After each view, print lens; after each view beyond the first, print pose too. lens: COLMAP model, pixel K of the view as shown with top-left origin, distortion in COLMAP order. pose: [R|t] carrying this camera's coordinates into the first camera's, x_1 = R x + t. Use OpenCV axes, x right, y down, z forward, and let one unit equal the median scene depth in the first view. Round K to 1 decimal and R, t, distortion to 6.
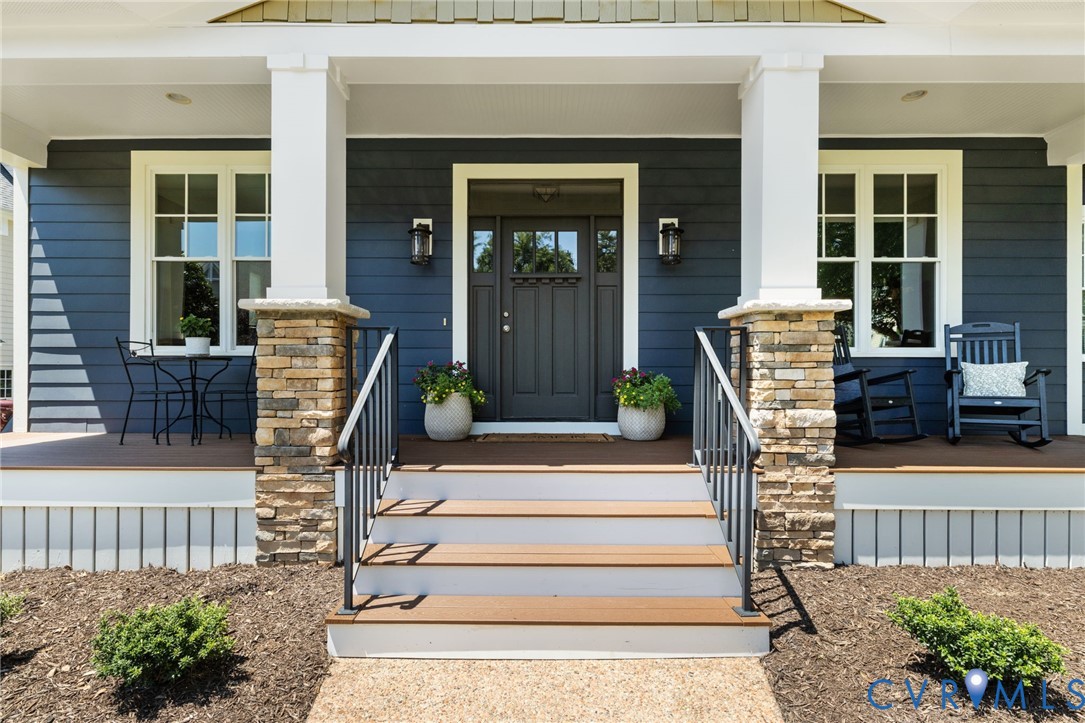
lens RADIAL K [[480.4, 0, 562.4], [0, 480.4, 366.7], [0, 0, 1]] dist [-0.000345, -0.000009]
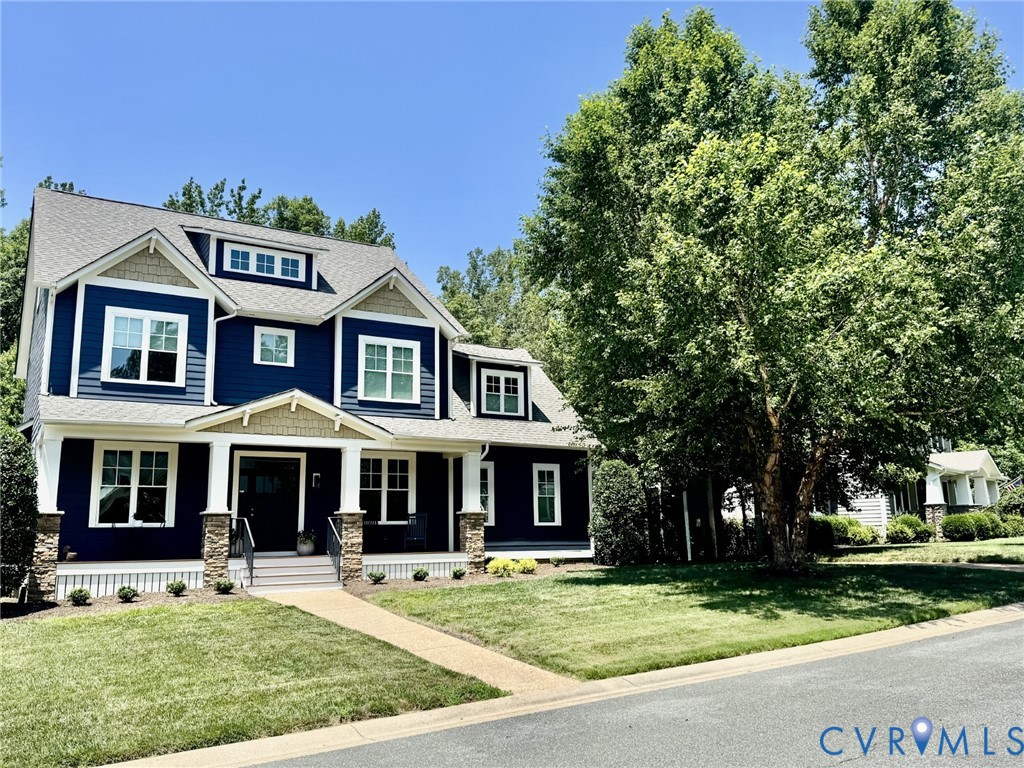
lens RADIAL K [[844.4, 0, 512.0], [0, 844.4, 384.0], [0, 0, 1]] dist [0.189268, -0.379602]
pose [[0.859951, 0.077415, 0.504471, -1.985865], [0.014991, 0.984171, -0.176584, 0.094548], [-0.510156, 0.159416, 0.845179, -5.684758]]
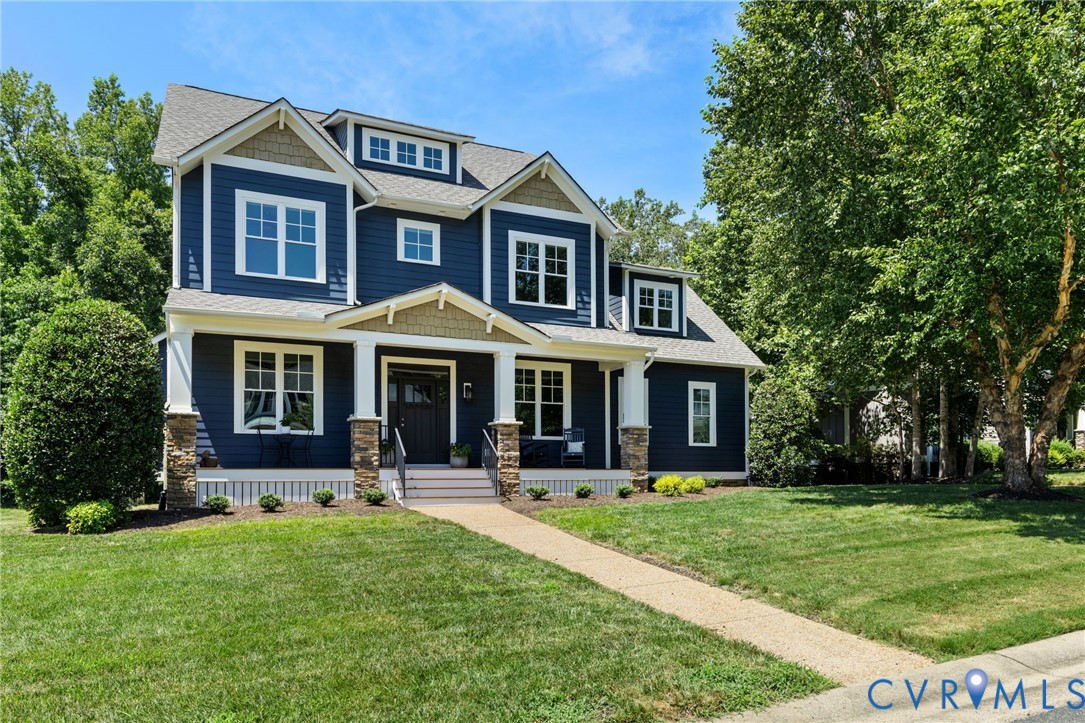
lens RADIAL K [[699.5, 0, 540.3], [0, 699.5, 465.6], [0, 0, 1]] dist [0.000335, 0.000646]
pose [[0.909101, 0.000233, 0.416576, -1.460062], [0.001324, 0.999993, -0.003449, 0.208126], [-0.416574, 0.003687, 0.909094, -3.794825]]
